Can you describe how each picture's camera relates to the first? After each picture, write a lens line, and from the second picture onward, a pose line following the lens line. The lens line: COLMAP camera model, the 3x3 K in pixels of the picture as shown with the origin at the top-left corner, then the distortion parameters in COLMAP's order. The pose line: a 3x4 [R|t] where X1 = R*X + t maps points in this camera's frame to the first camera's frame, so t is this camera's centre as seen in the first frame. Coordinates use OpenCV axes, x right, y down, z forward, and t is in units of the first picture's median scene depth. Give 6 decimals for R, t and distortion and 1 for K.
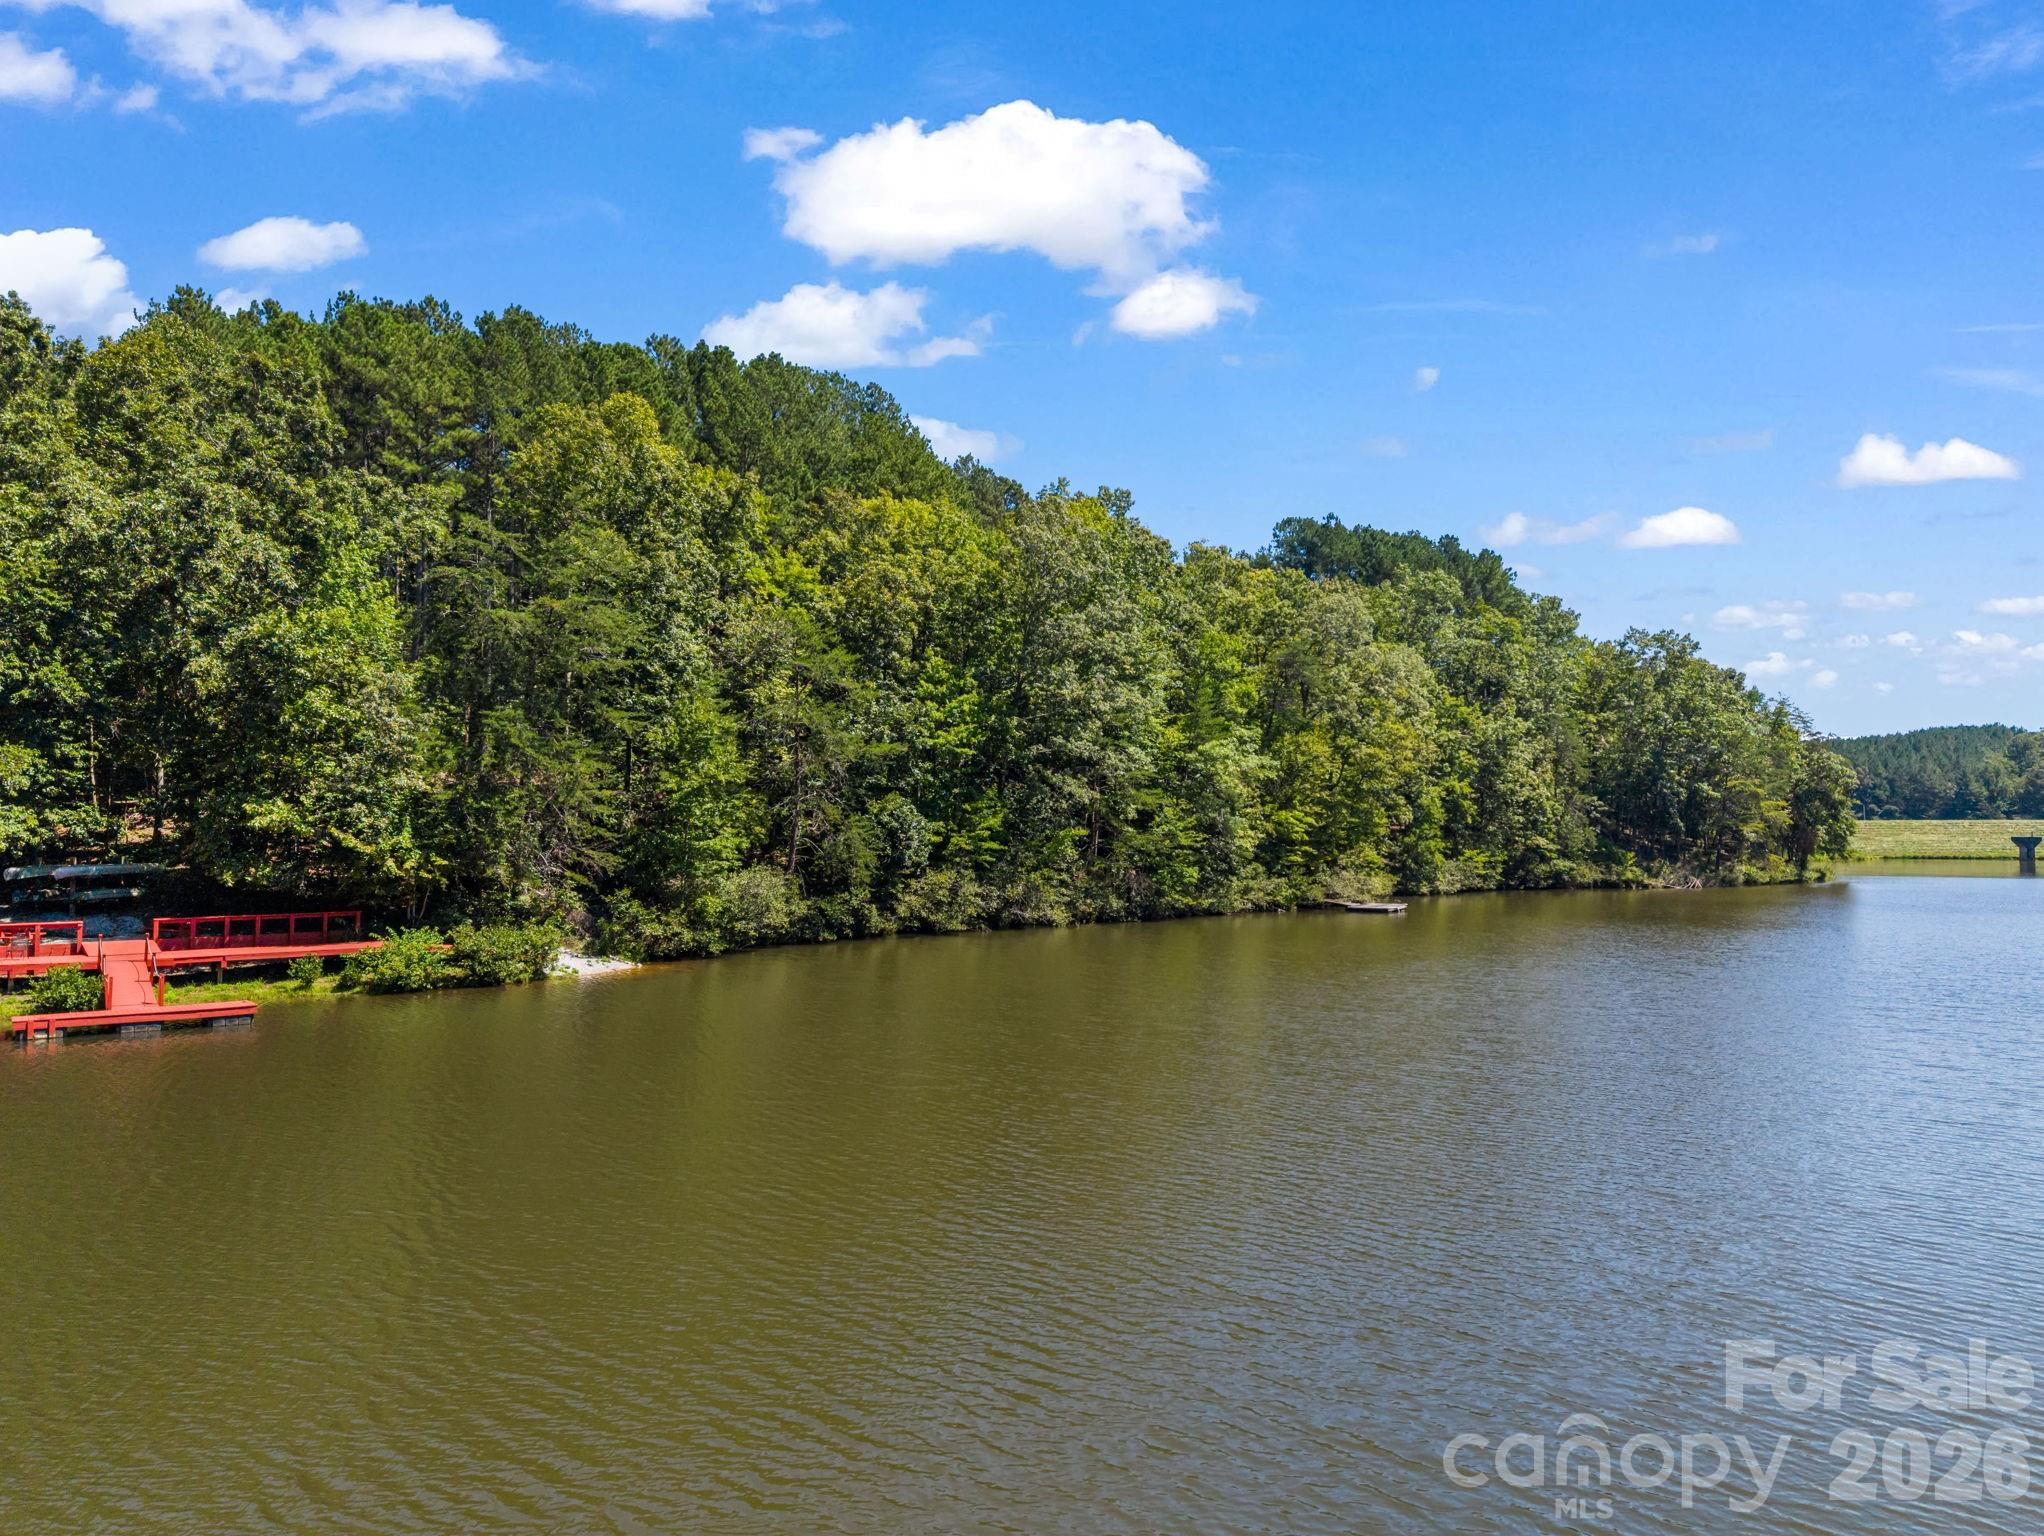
lens RADIAL K [[1392.9, 0, 1022.0], [0, 1392.9, 768.0], [0, 0, 1]] dist [0.060285, -0.060454]
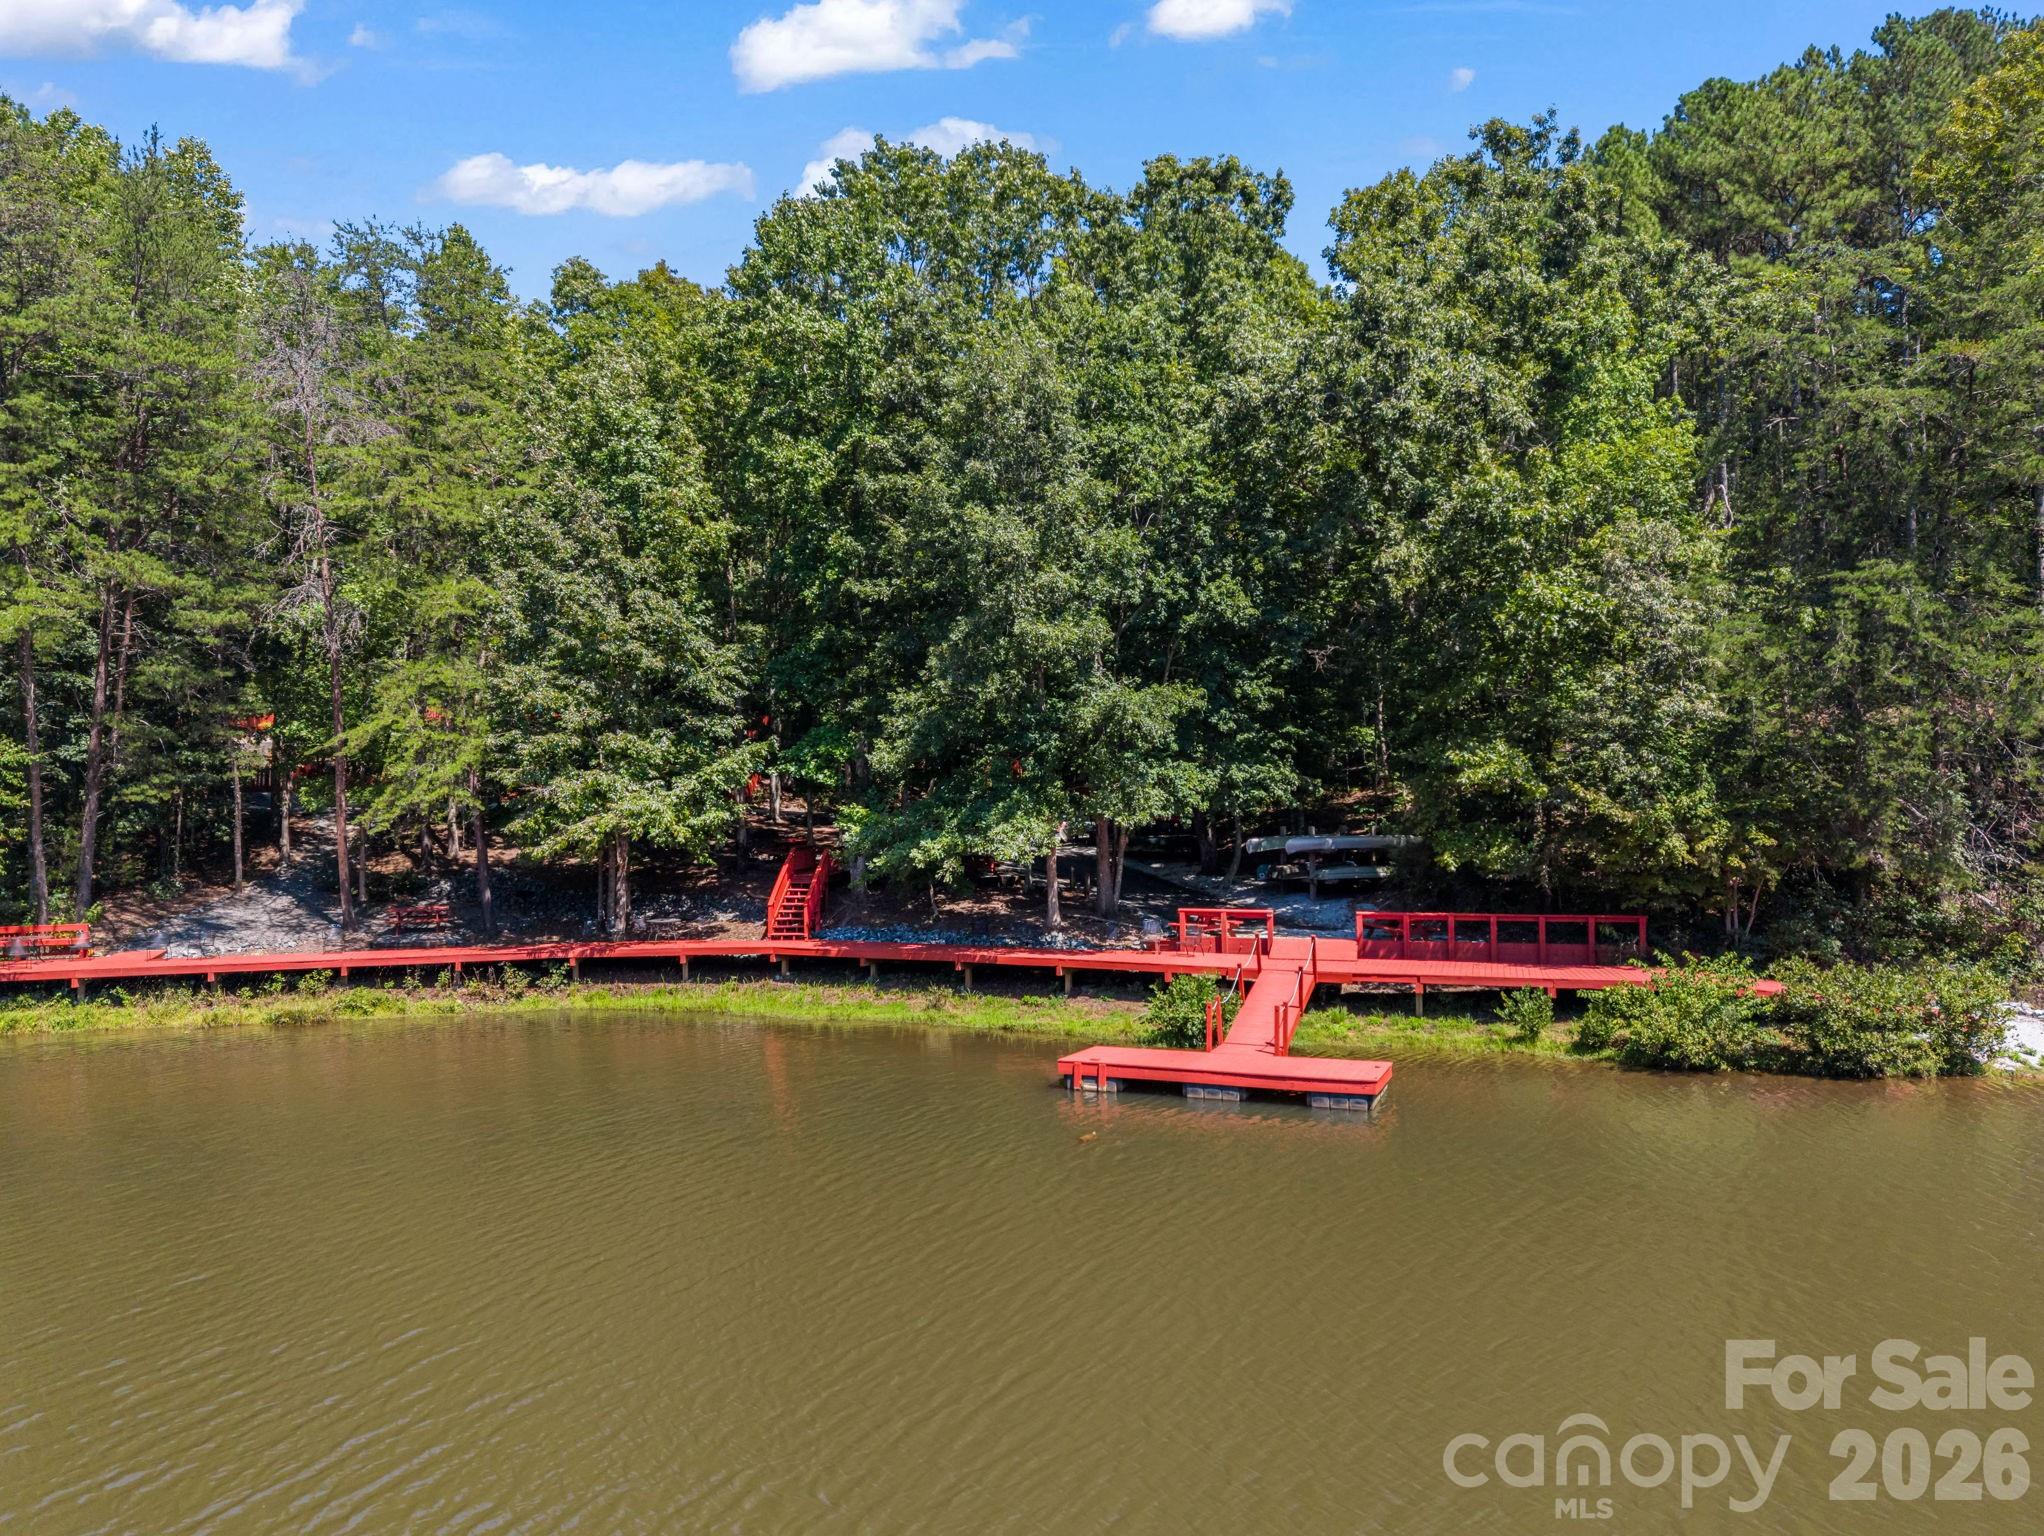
lens RADIAL K [[1392.9, 0, 1022.0], [0, 1392.9, 768.0], [0, 0, 1]] dist [0.060285, -0.060454]
pose [[0.564085, -0.026542, -0.825290, -0.108821], [0.042482, 0.999092, -0.003095, 0.026277], [0.824623, -0.033314, 0.564701, 0.431452]]
